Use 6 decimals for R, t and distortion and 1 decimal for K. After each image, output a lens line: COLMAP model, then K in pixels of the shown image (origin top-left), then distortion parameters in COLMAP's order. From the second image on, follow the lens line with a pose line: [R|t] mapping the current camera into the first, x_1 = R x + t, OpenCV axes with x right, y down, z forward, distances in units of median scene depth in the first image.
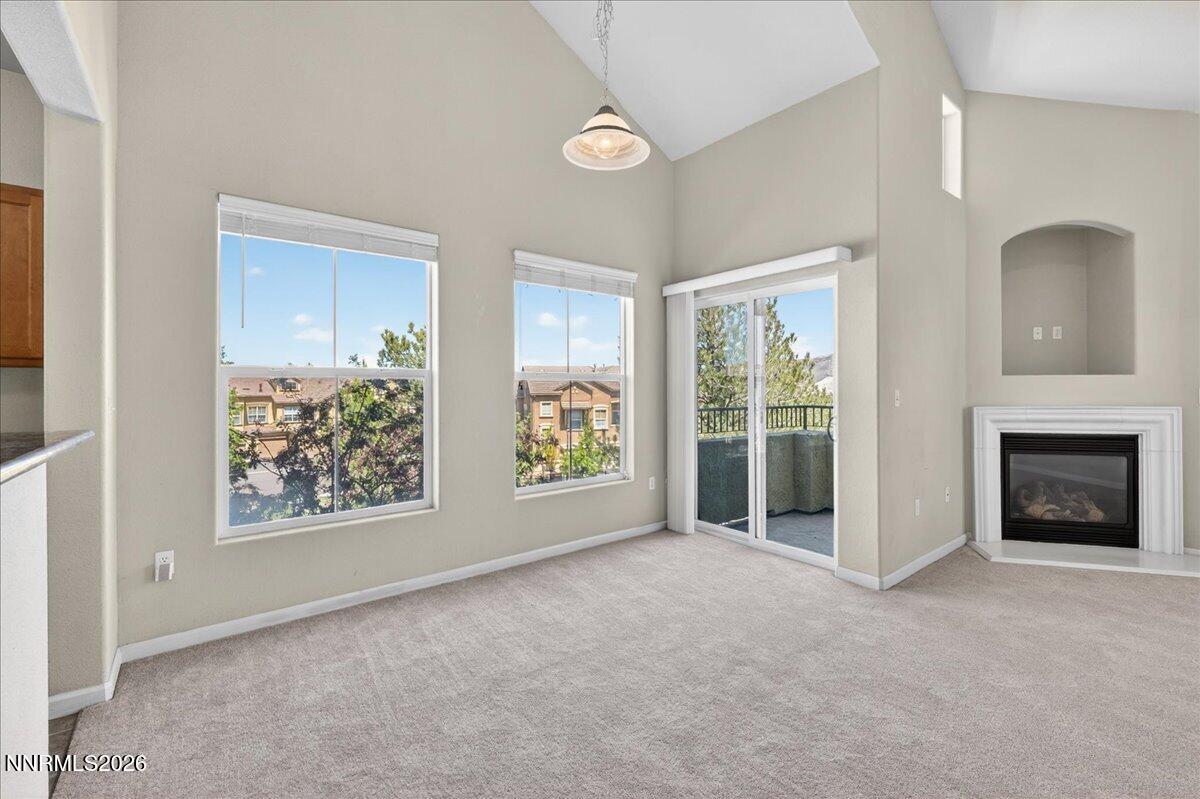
lens RADIAL K [[530.3, 0, 628.2], [0, 530.3, 391.3], [0, 0, 1]] dist [0.002393, -0.000103]
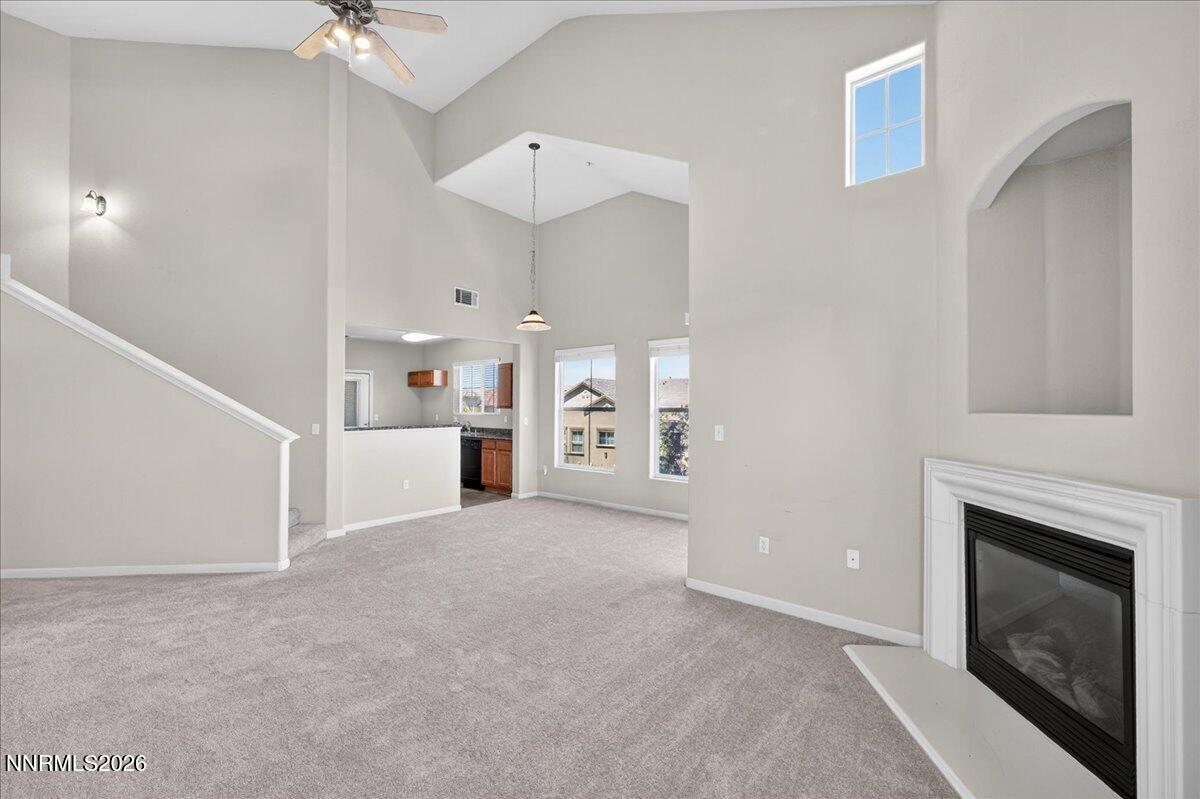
lens RADIAL K [[496.9, 0, 600.0], [0, 496.9, 399.5], [0, 0, 1]] dist [0.002238, -0.000061]
pose [[0.172187, -0.011403, -0.984998, 1.286236], [-0.009841, 0.999863, -0.013295, -0.036775], [0.985015, 0.011983, 0.172051, 0.481486]]
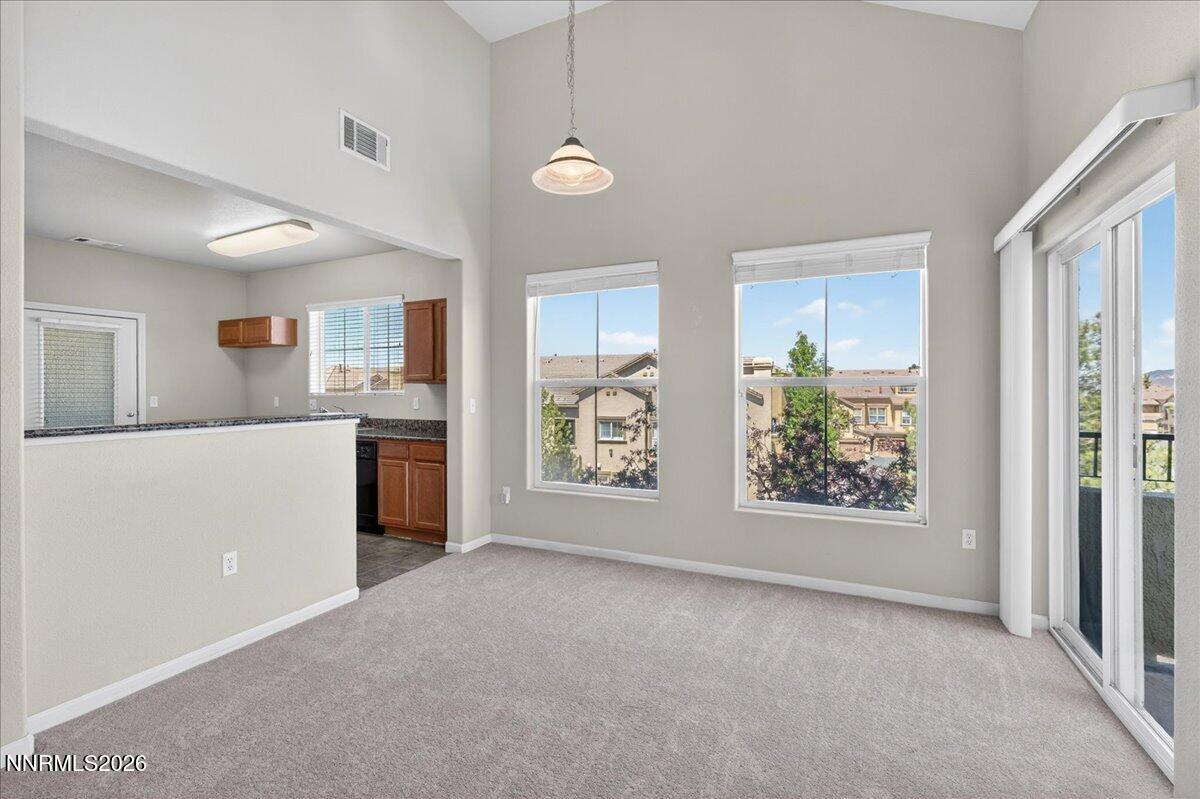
lens RADIAL K [[555.3, 0, 585.9], [0, 555.3, 390.5], [0, 0, 1]] dist [0.000754, 0.000034]
pose [[0.390502, 0.002556, -0.920599, 0.542818], [-0.006600, 0.999978, -0.000023, -0.010336], [0.920578, 0.006085, 0.390510, 0.310193]]
